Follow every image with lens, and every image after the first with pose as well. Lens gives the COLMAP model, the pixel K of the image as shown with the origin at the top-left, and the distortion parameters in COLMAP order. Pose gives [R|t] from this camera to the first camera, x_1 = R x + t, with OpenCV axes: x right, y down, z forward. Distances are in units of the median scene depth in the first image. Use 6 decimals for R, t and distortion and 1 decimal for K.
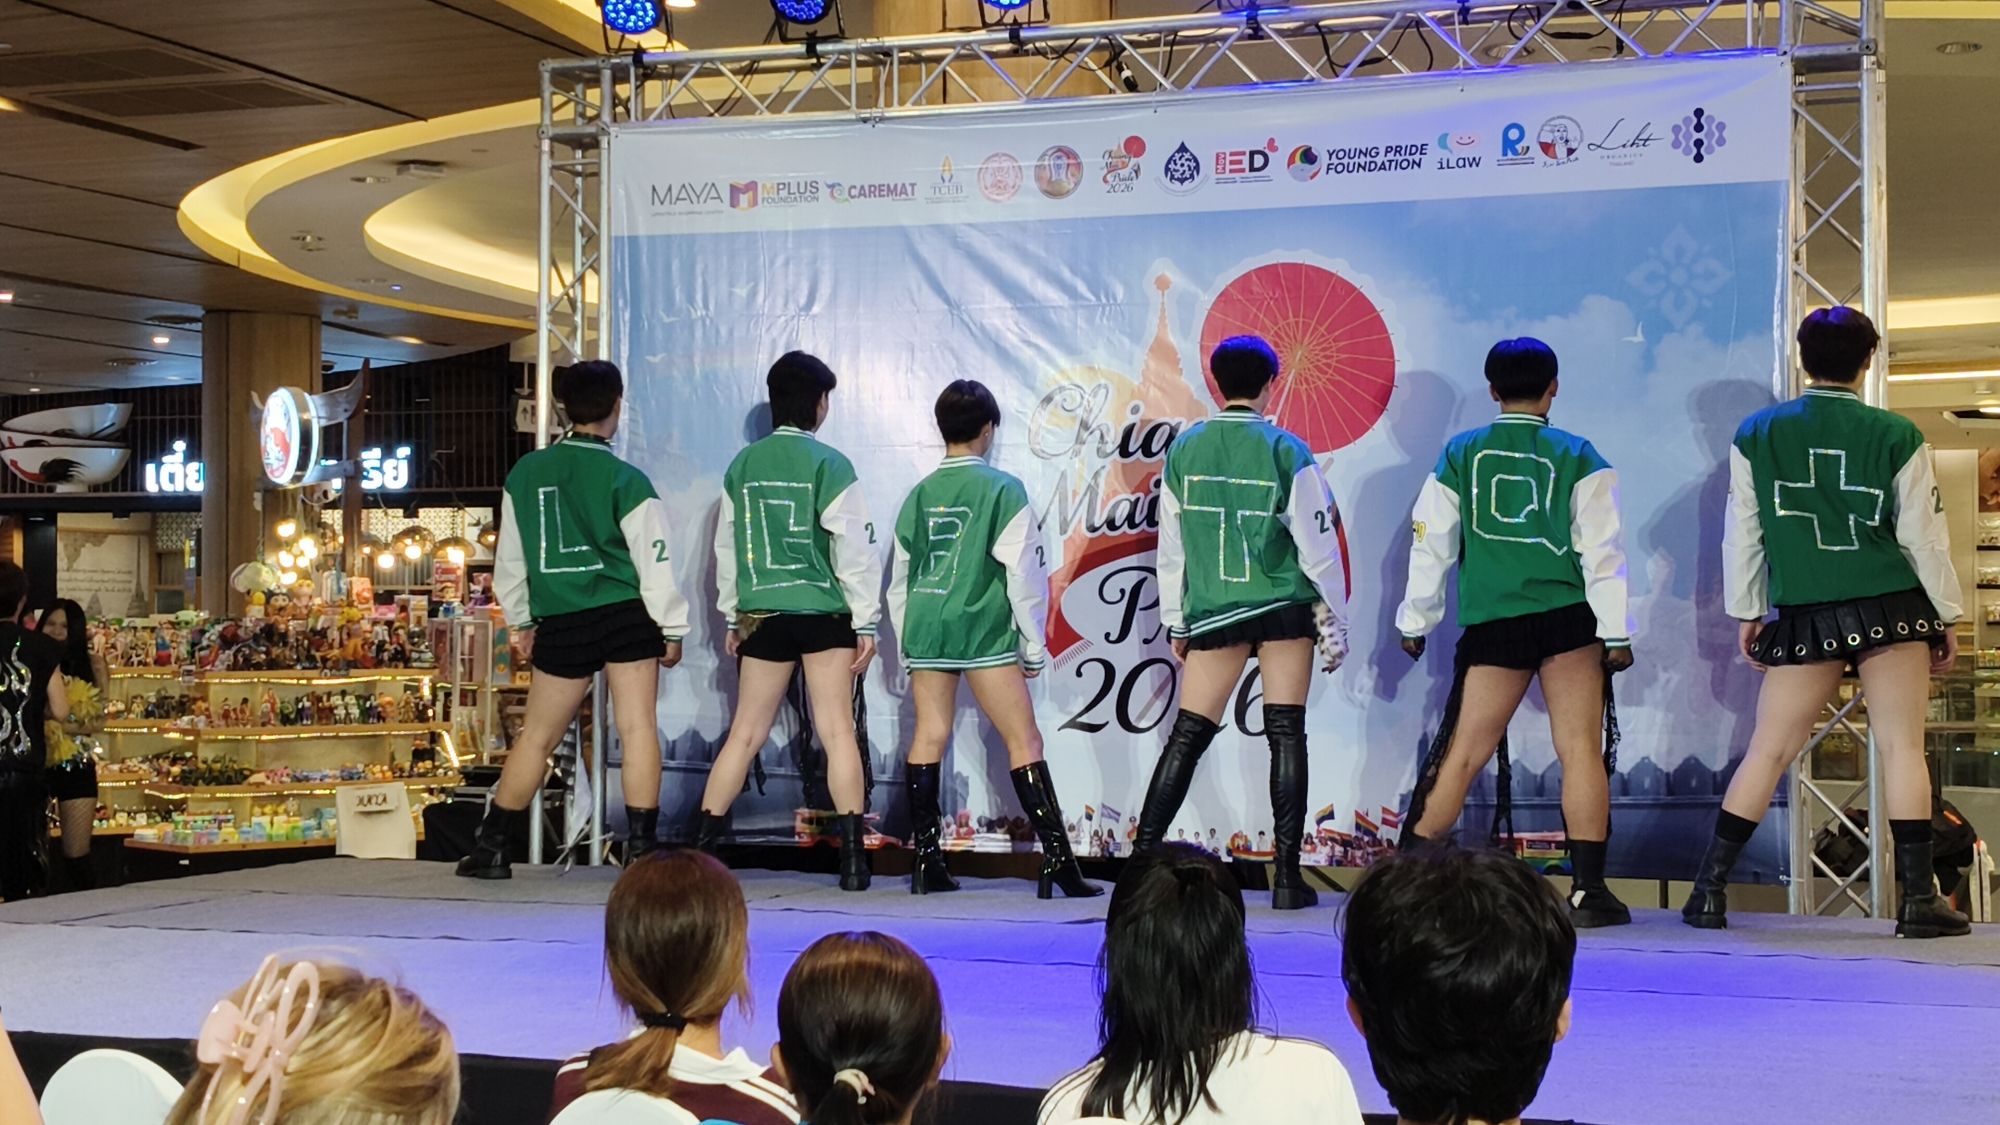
lens RADIAL K [[3049.0, 0, 1013.0], [0, 3049.0, 570.0], [0, 0, 1]] dist [0.310343, -1.375330]
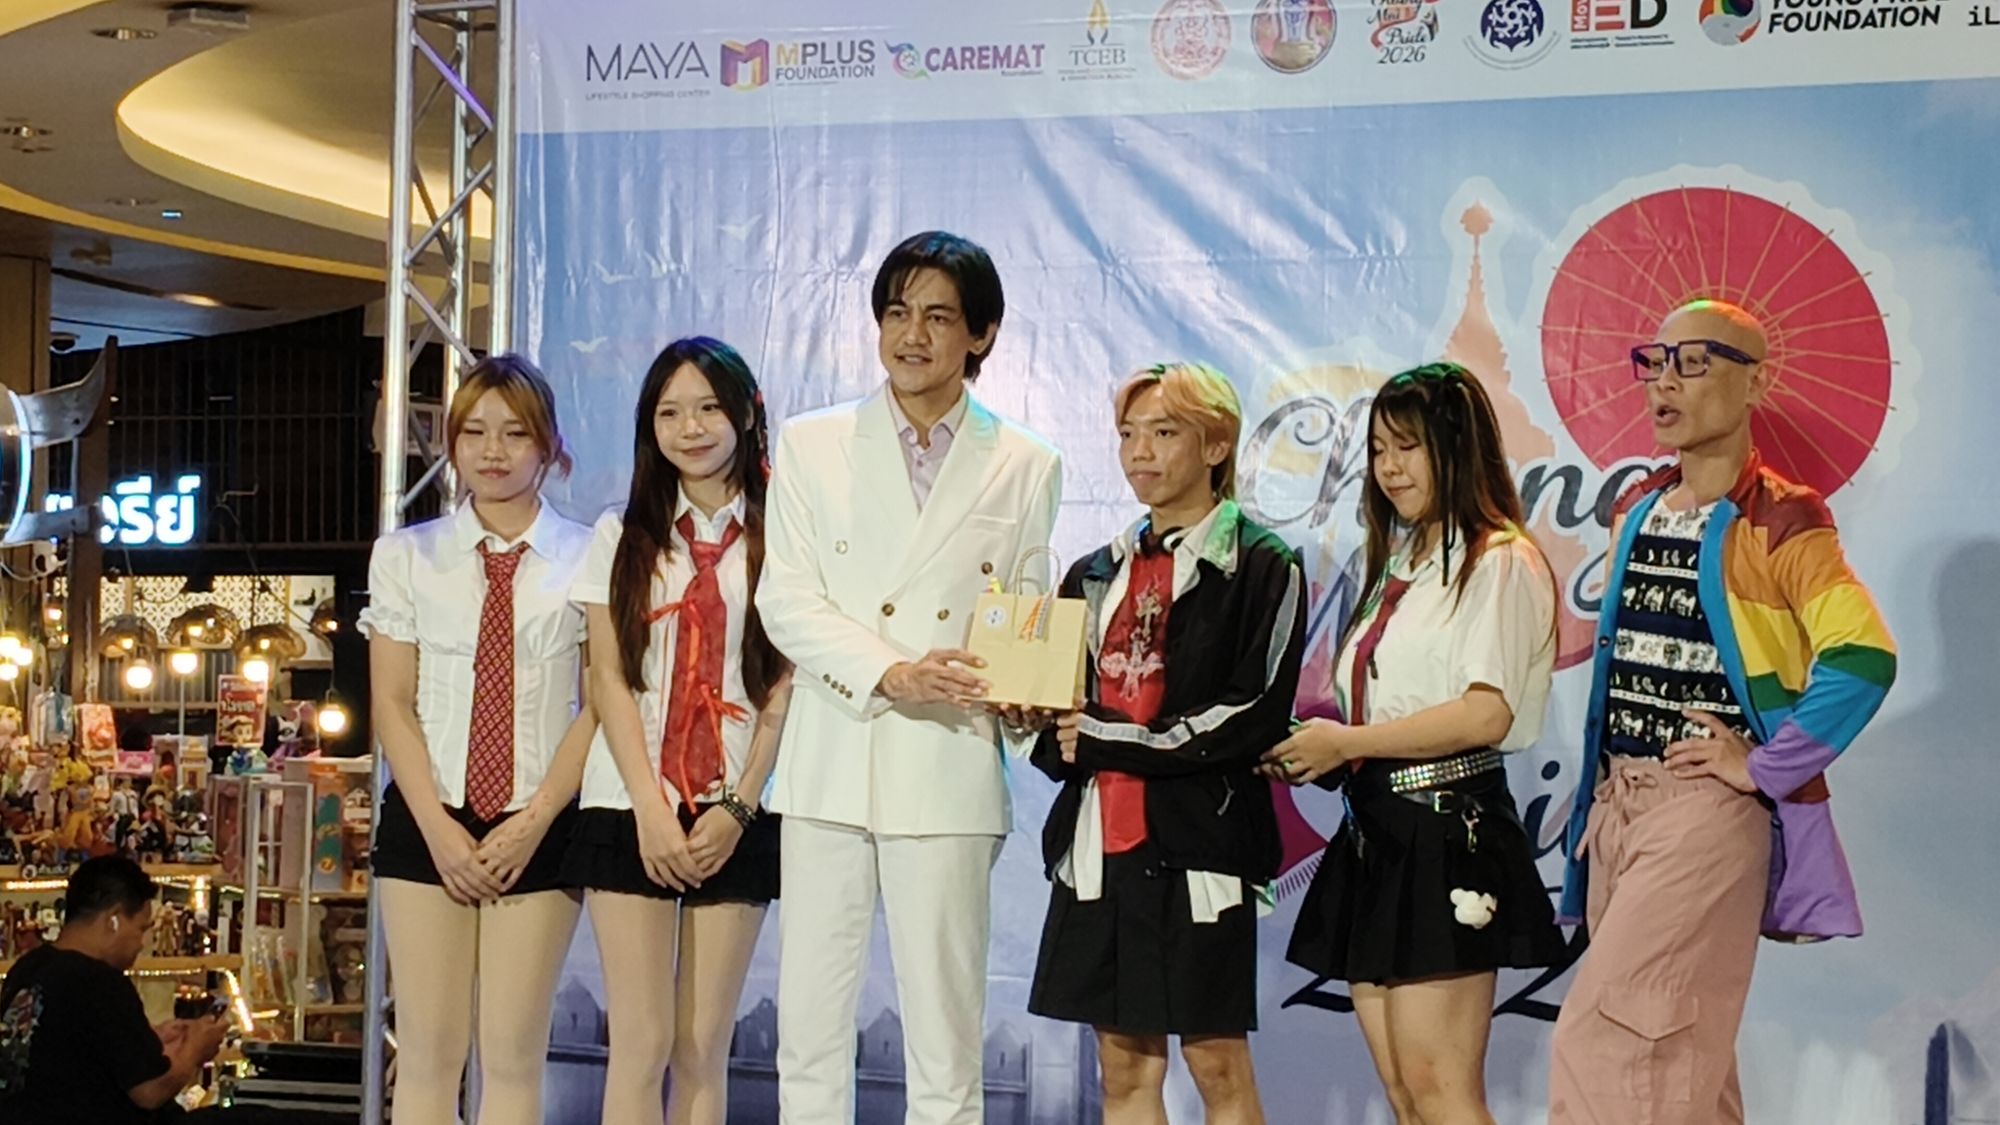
lens RADIAL K [[5006.6, 0, 1009.9], [0, 5006.6, 568.9], [0, 0, 1]] dist [0.327582, -1.491417]
pose [[0.999285, 0.010765, -0.036257, -0.002755], [-0.011543, 0.999706, -0.021319, -0.007760], [0.036017, 0.021722, 0.999115, 0.060129]]
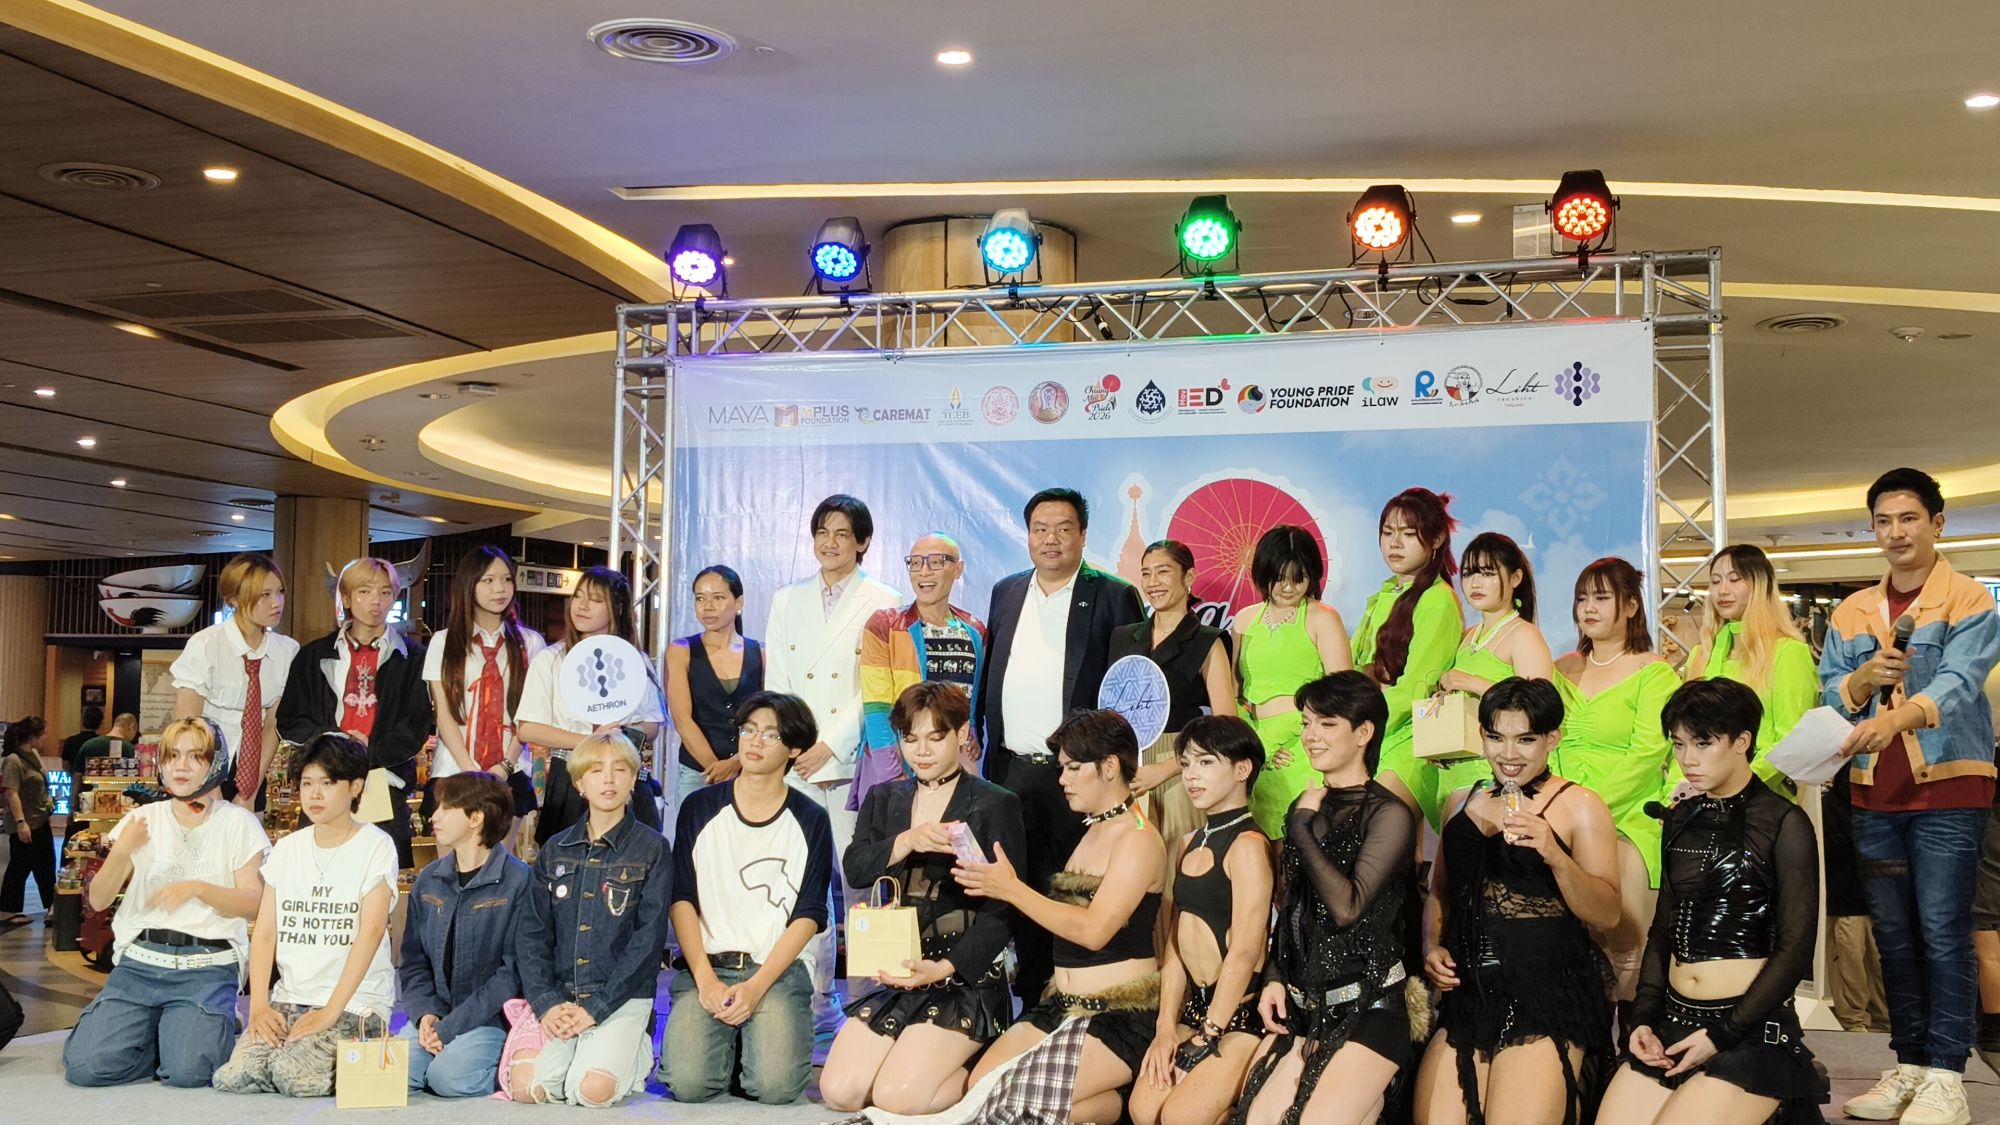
lens RADIAL K [[2283.4, 0, 1012.9], [0, 2283.4, 558.5], [0, 0, 1]] dist [0.281534, -1.085920]
pose [[0.997726, 0.013007, 0.066137, -0.056109], [-0.009143, 0.998252, -0.058395, -0.012361], [-0.066781, 0.057657, 0.996100, 0.081820]]
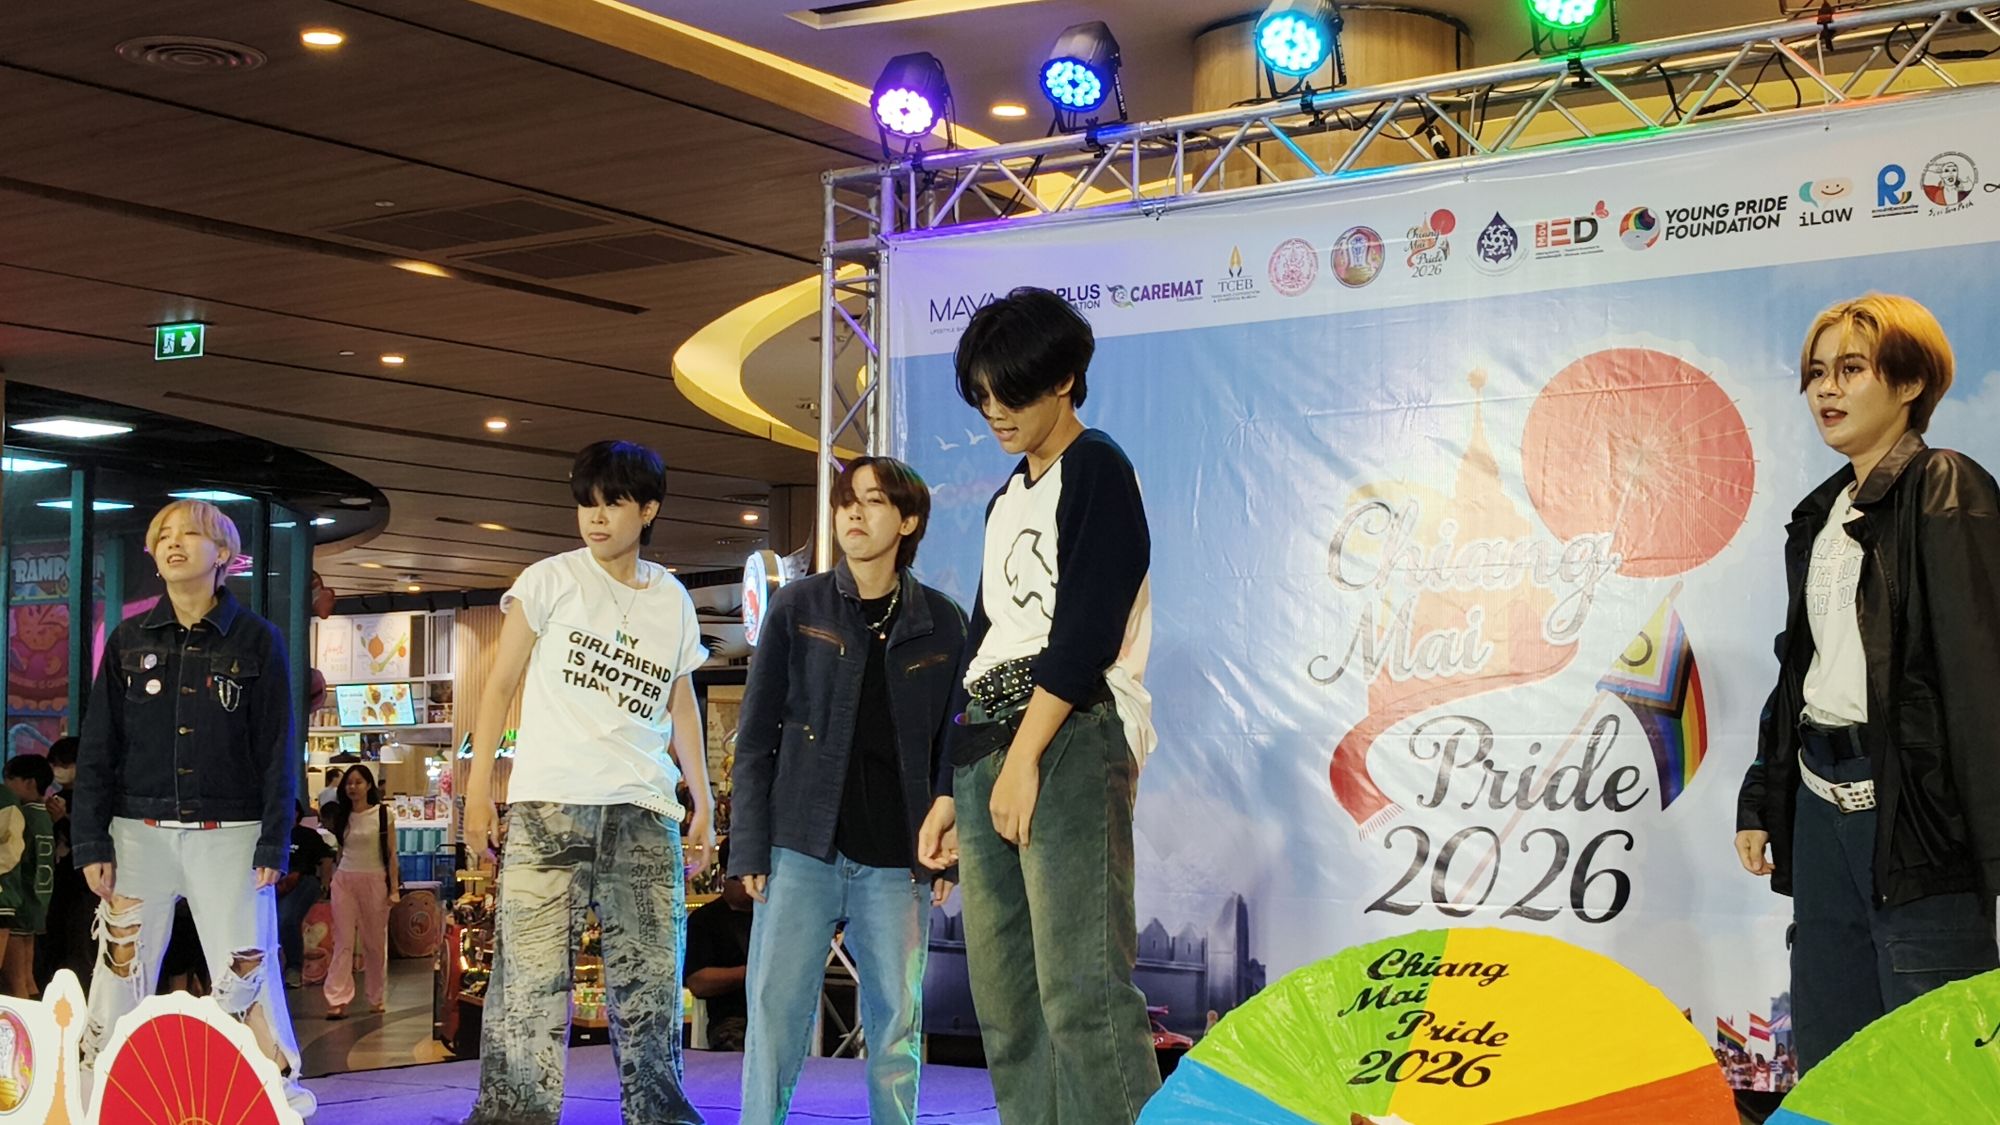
lens RADIAL K [[2912.2, 0, 1000.0], [0, 2912.2, 562.5], [0, 0, 1]] dist [0.288992, -1.170188]
pose [[0.971962, -0.021331, -0.234168, 0.101772], [0.007250, 0.998122, -0.060830, 0.004534], [0.235026, 0.057426, 0.970291, 0.173405]]
